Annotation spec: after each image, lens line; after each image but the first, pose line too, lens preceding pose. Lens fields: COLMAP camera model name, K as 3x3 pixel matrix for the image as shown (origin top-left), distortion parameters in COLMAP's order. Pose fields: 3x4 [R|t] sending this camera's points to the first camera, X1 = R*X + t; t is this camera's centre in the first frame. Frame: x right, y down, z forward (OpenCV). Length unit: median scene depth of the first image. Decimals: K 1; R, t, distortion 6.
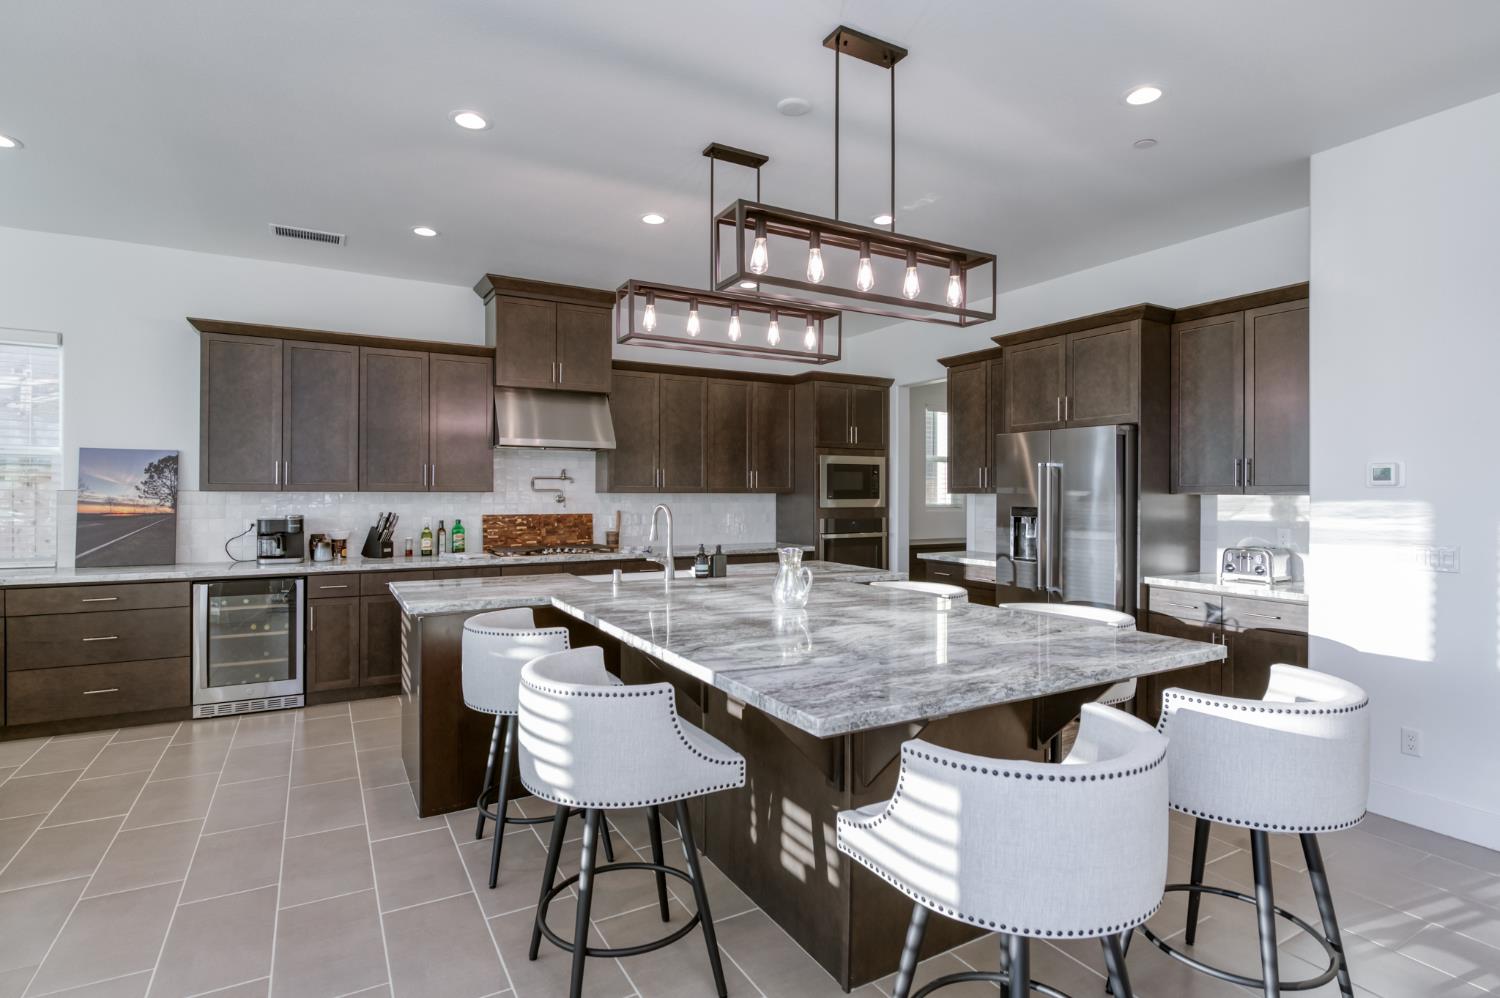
lens RADIAL K [[728.4, 0, 833.2], [0, 728.4, 492.3], [0, 0, 1]] dist [0.001826, 0.000014]
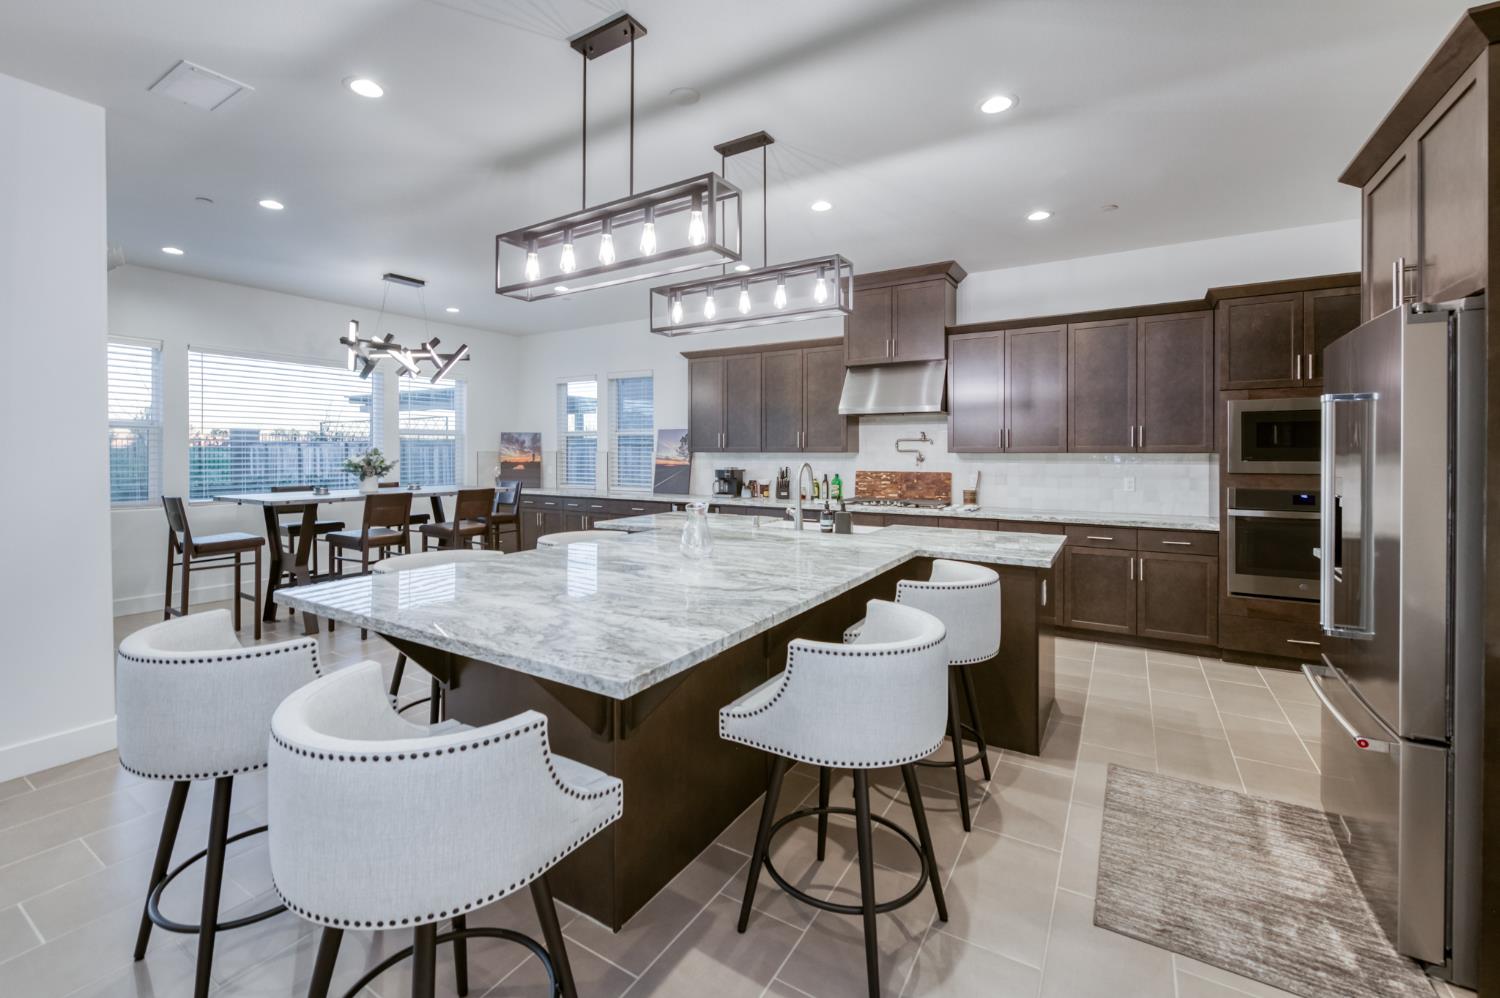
lens RADIAL K [[641.4, 0, 709.0], [0, 641.4, 463.7], [0, 0, 1]] dist [0.002209, 0.000147]
pose [[0.450466, 0.013150, -0.892697, 0.378681], [0.001321, 0.999881, 0.015395, 0.001692], [0.892793, -0.008114, 0.450395, 0.277800]]
